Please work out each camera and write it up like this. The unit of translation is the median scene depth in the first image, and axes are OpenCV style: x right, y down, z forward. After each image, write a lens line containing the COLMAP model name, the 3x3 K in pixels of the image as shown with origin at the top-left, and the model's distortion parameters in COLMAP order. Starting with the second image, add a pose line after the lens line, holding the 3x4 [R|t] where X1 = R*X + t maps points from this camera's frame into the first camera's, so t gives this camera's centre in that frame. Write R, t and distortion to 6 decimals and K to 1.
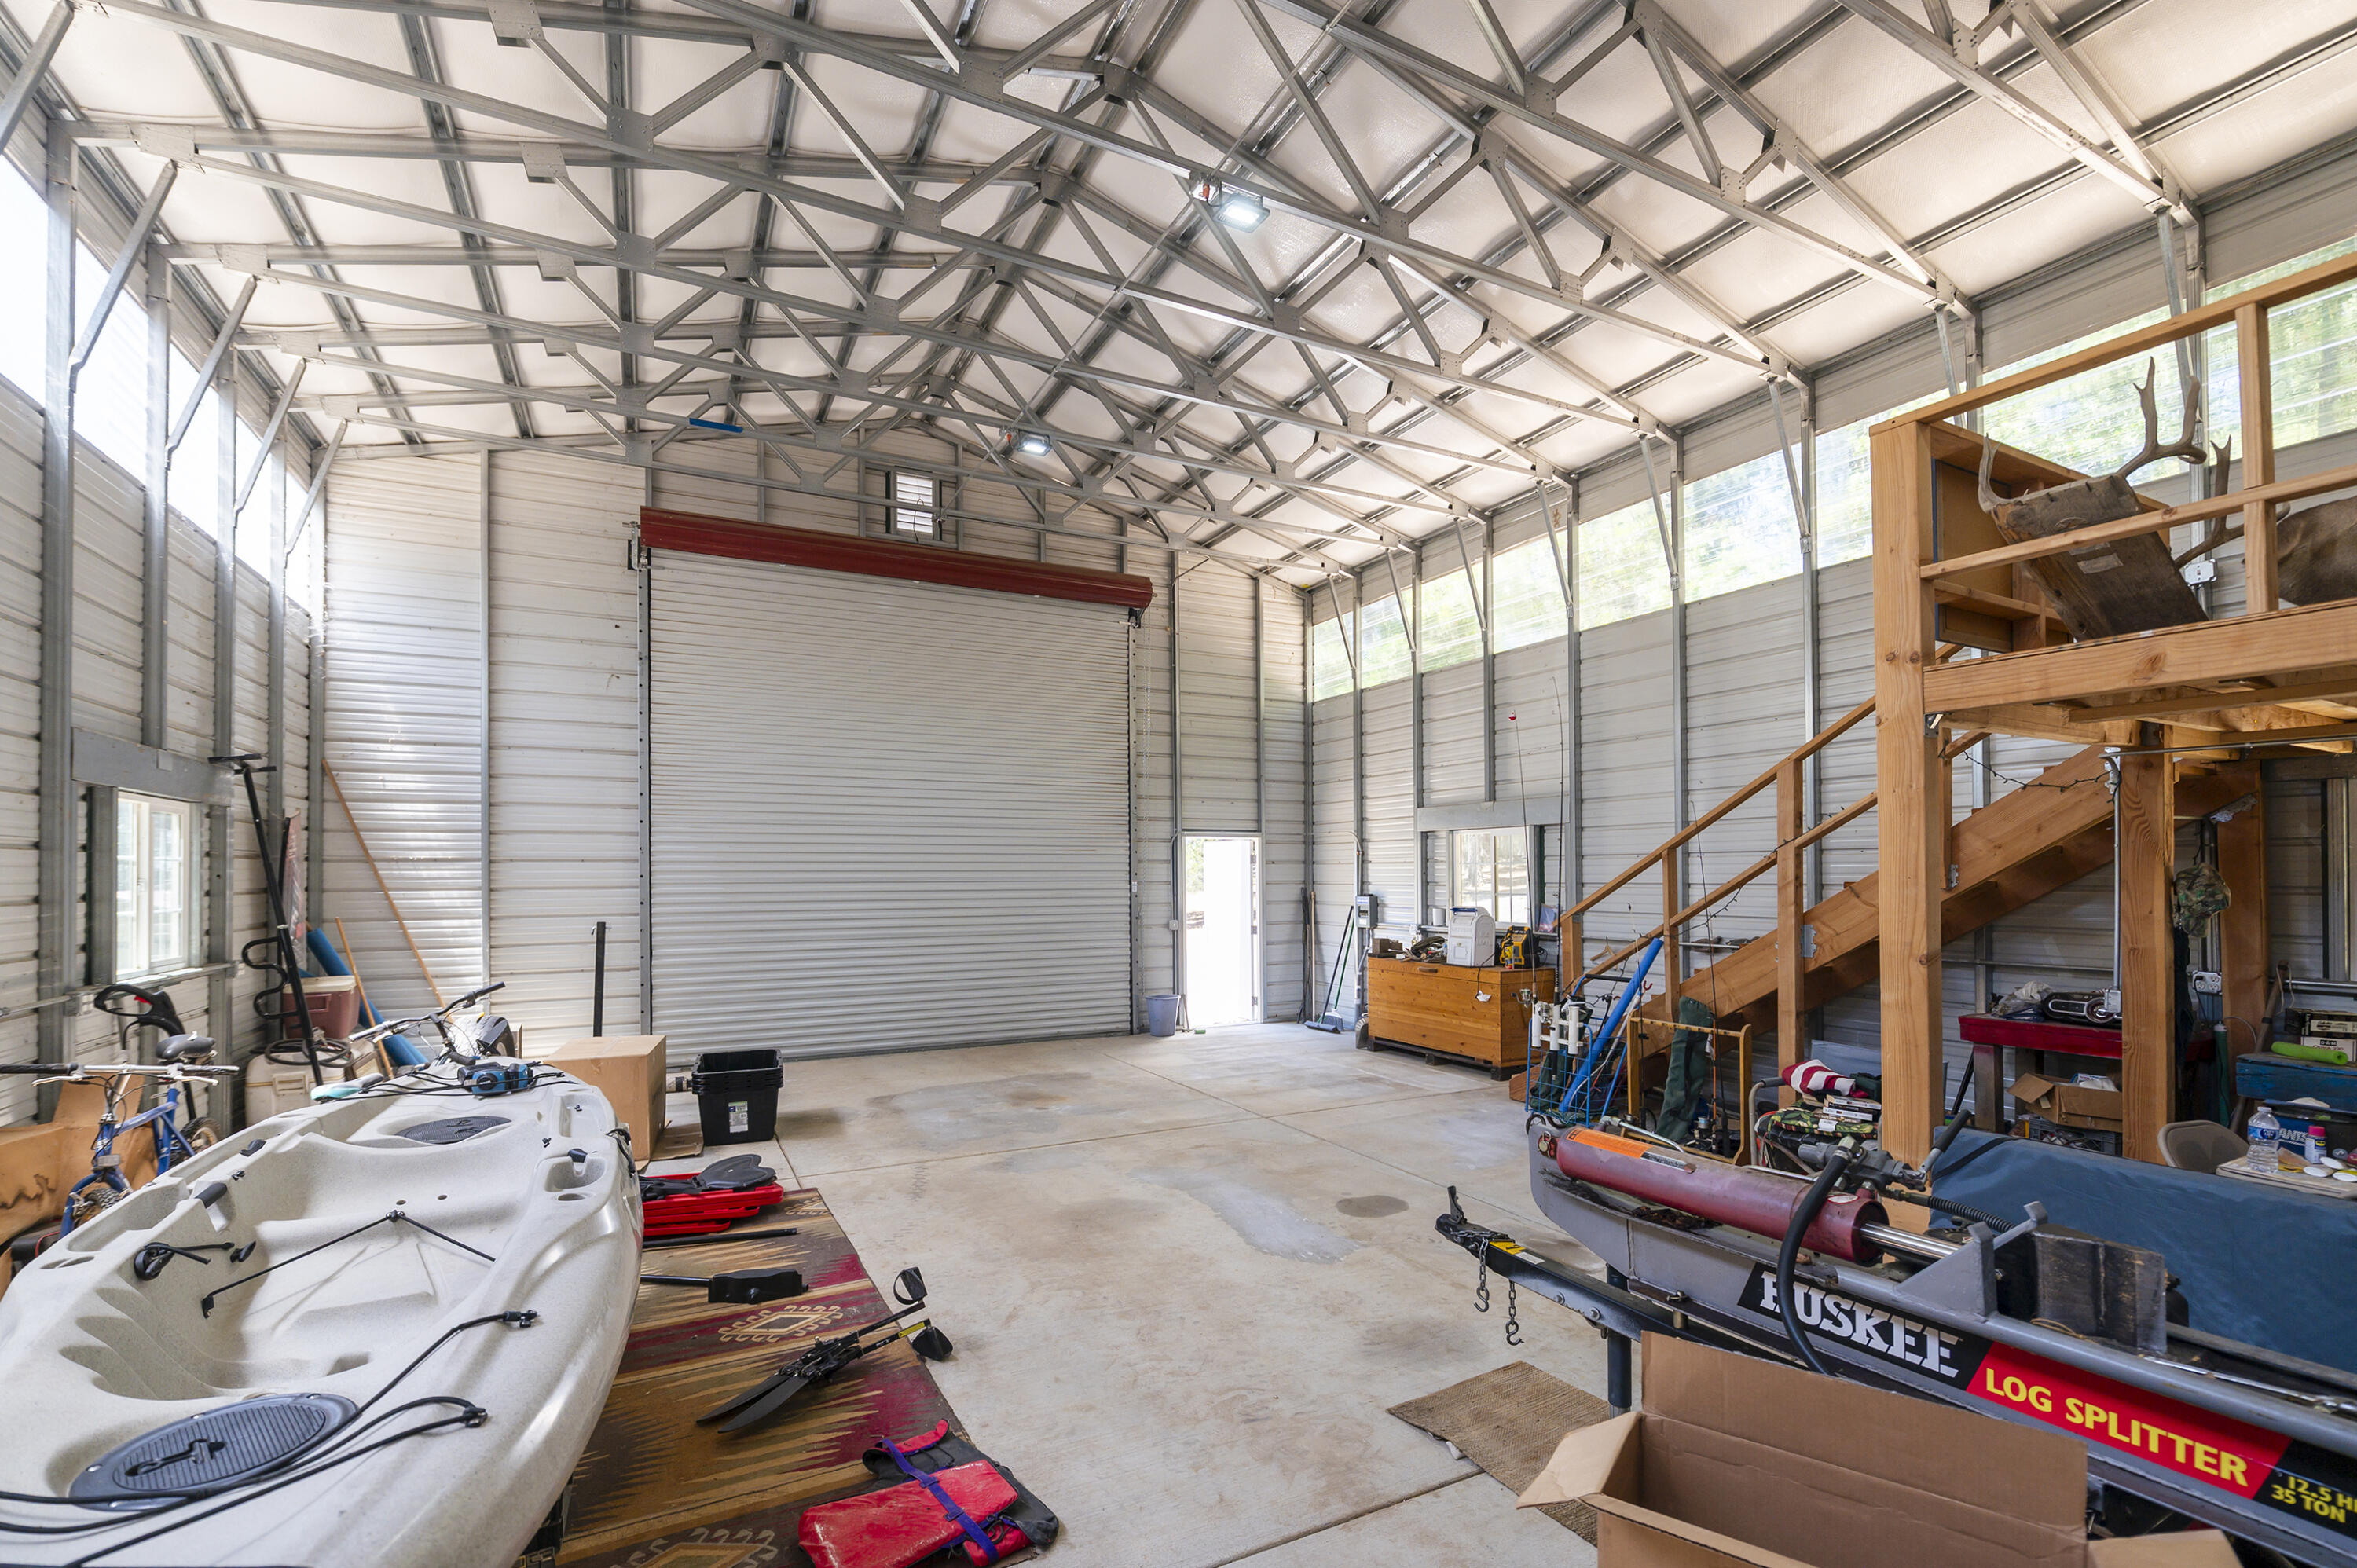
lens RADIAL K [[972.5, 0, 1113.8], [0, 972.5, 866.4], [0, 0, 1]] dist [0.000453, 0.000092]
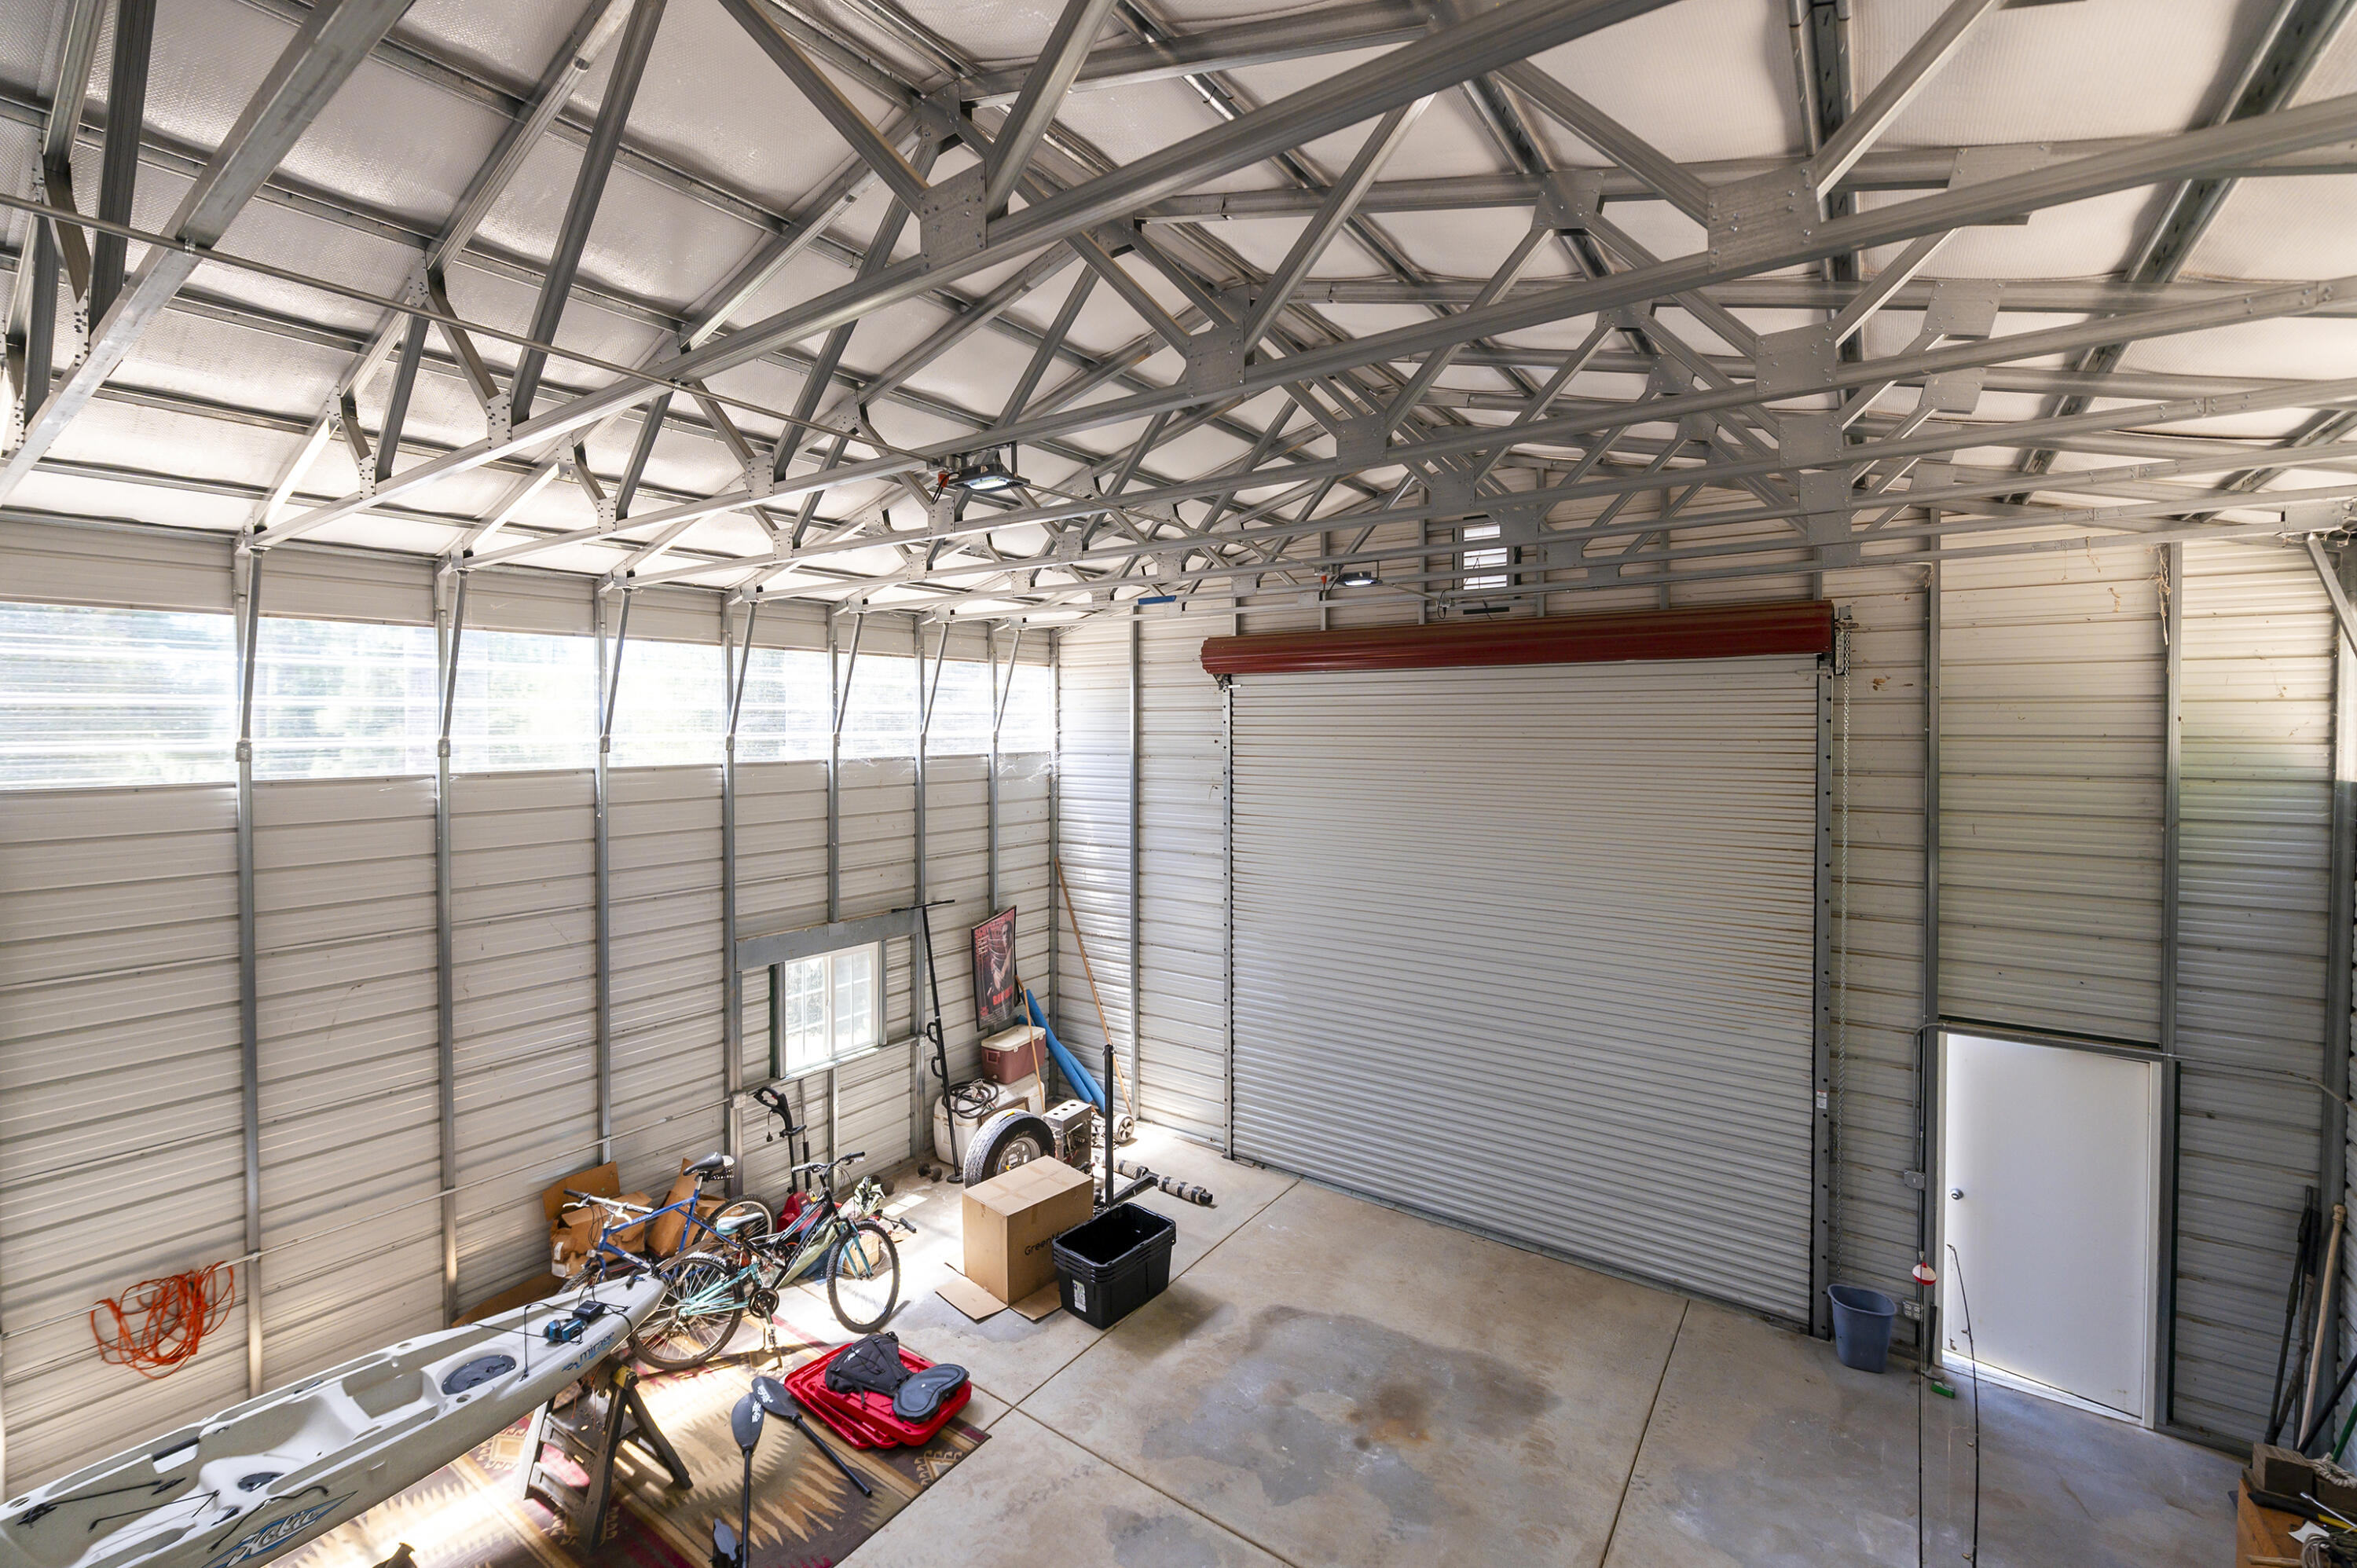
lens RADIAL K [[996.5, 0, 1171.6], [0, 996.5, 707.2], [0, 0, 1]] dist [-0.000406, -0.000110]
pose [[0.489771, -0.009300, -0.871801, 0.483847], [0.009721, 0.999939, -0.005206, -0.297122], [0.871797, -0.005925, 0.489832, 0.421407]]
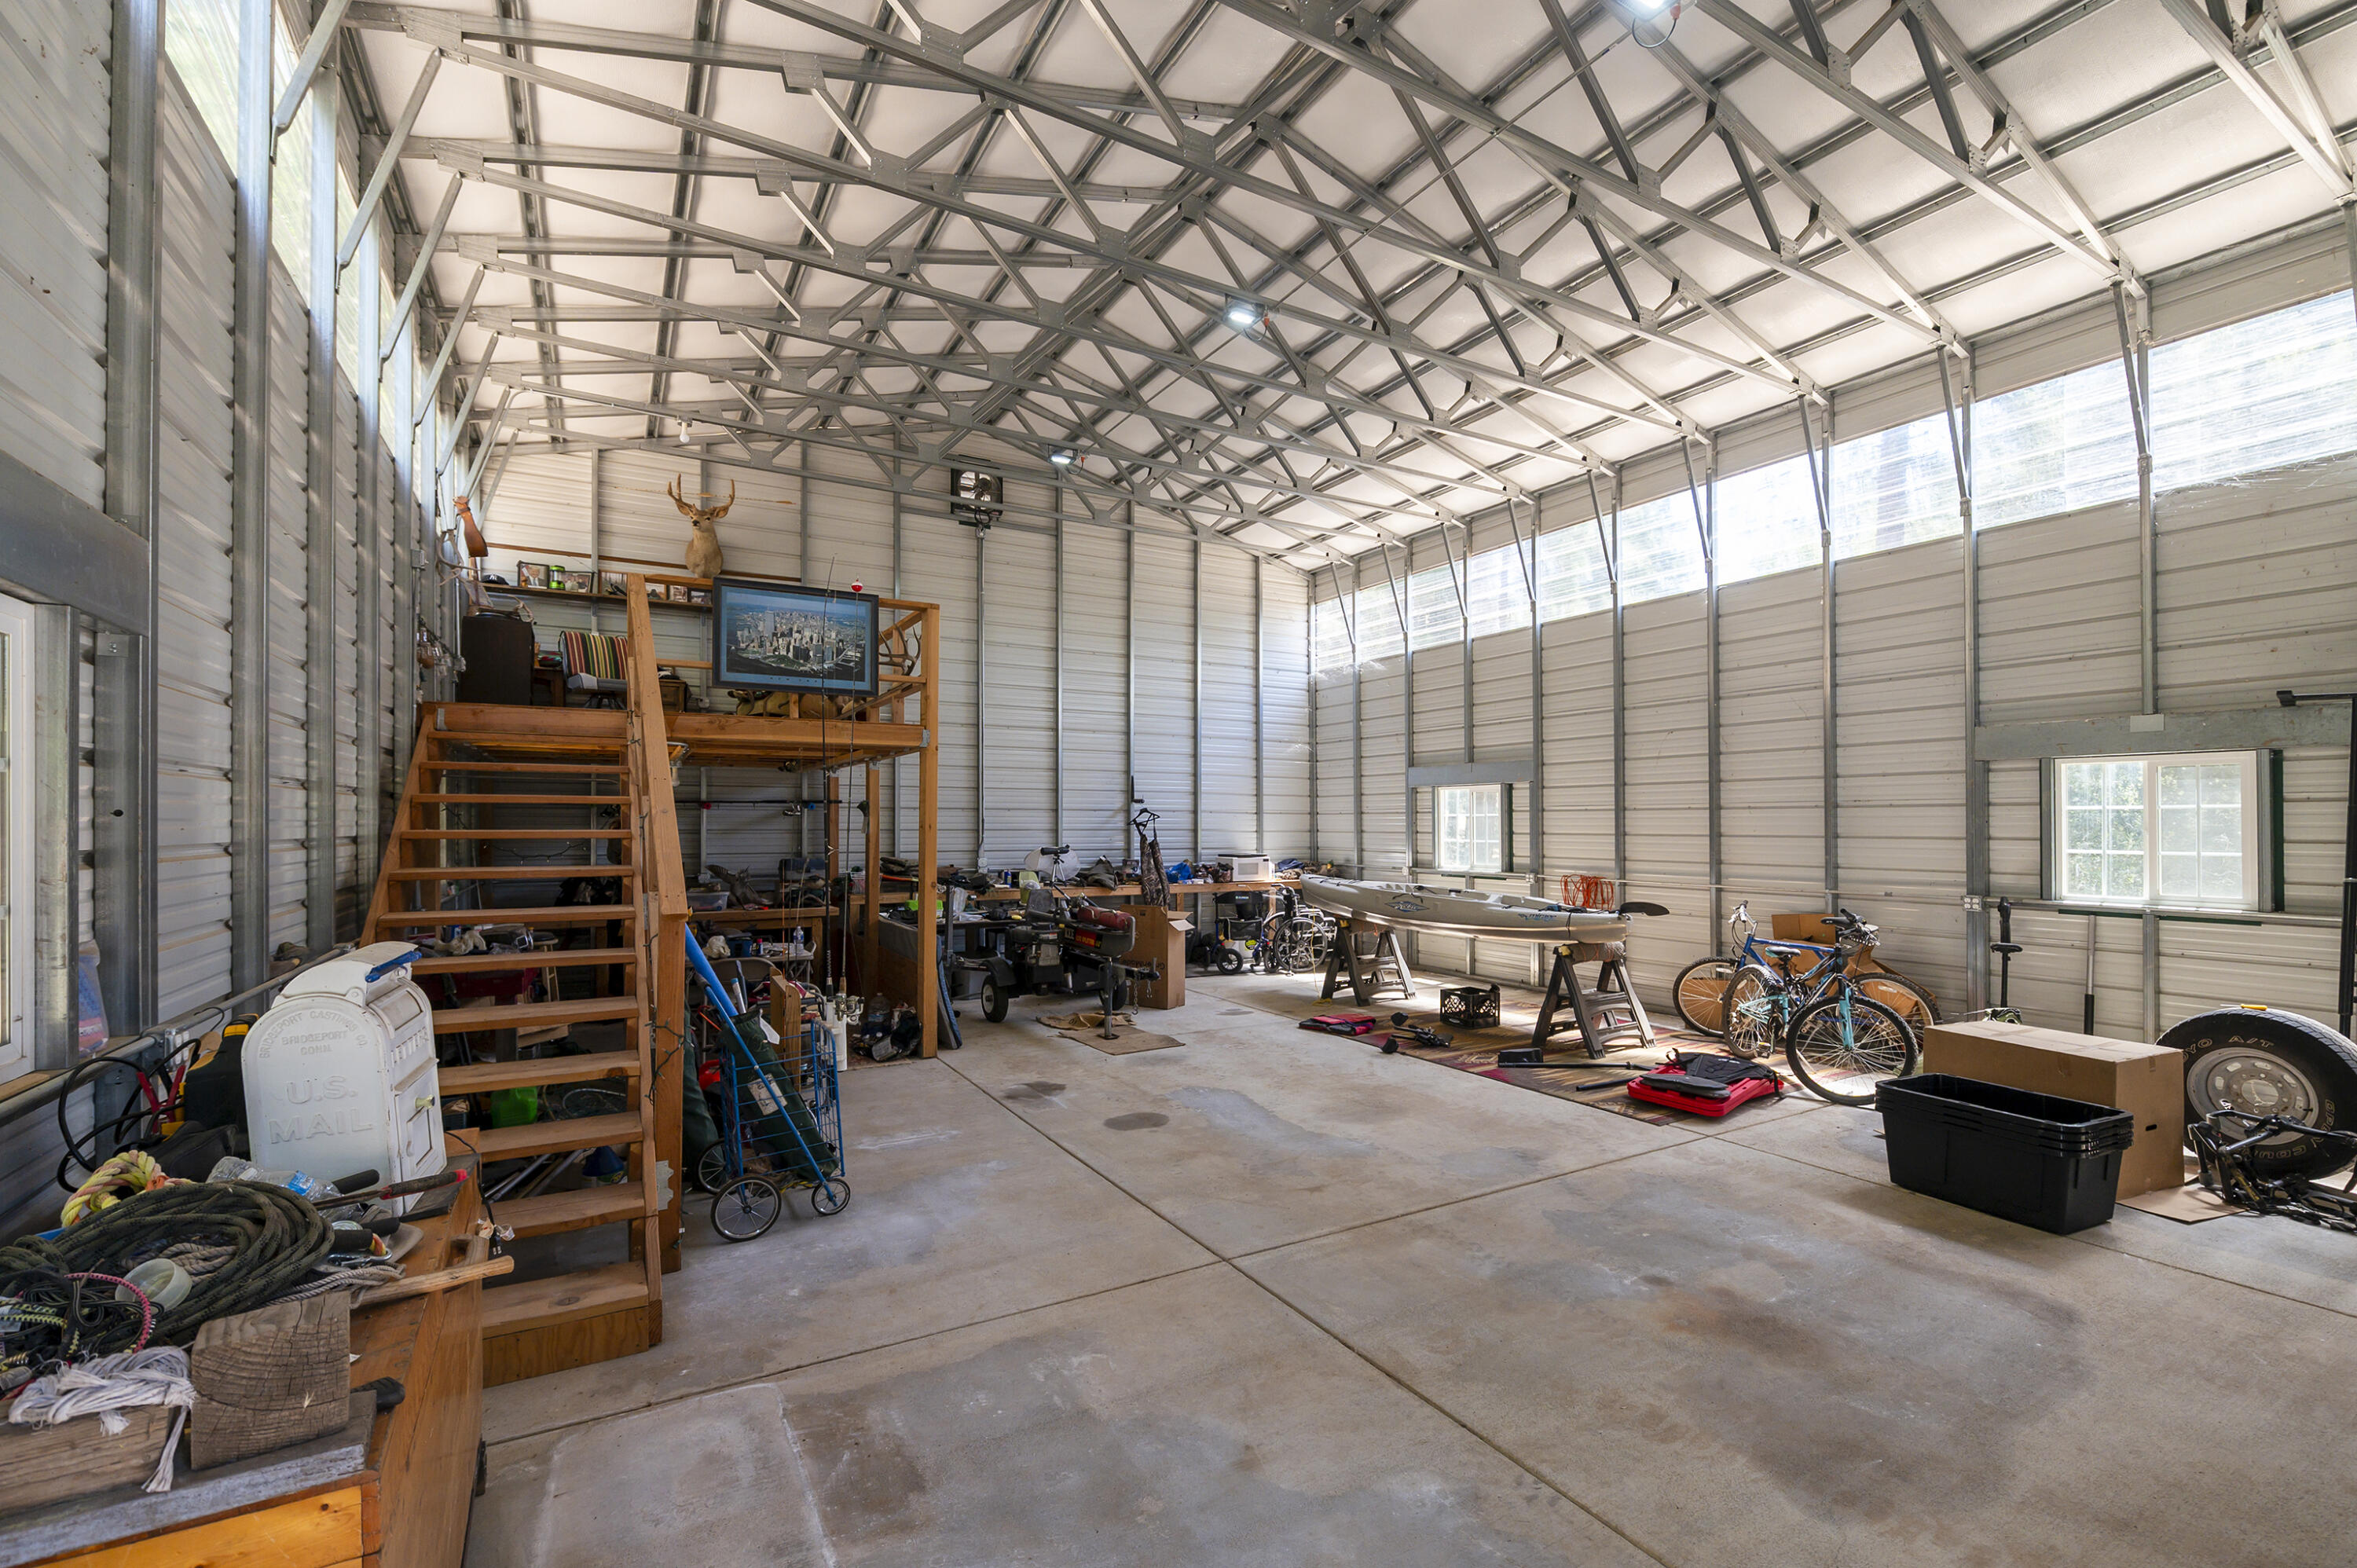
lens RADIAL K [[990.5, 0, 1174.8], [0, 990.5, 821.1], [0, 0, 1]] dist [-0.020055, -0.000099]
pose [[-0.997157, 0.001631, -0.075338, 0.188718], [0.002996, 0.999833, -0.018012, 0.014601], [0.075296, -0.018186, -0.996995, 1.314791]]
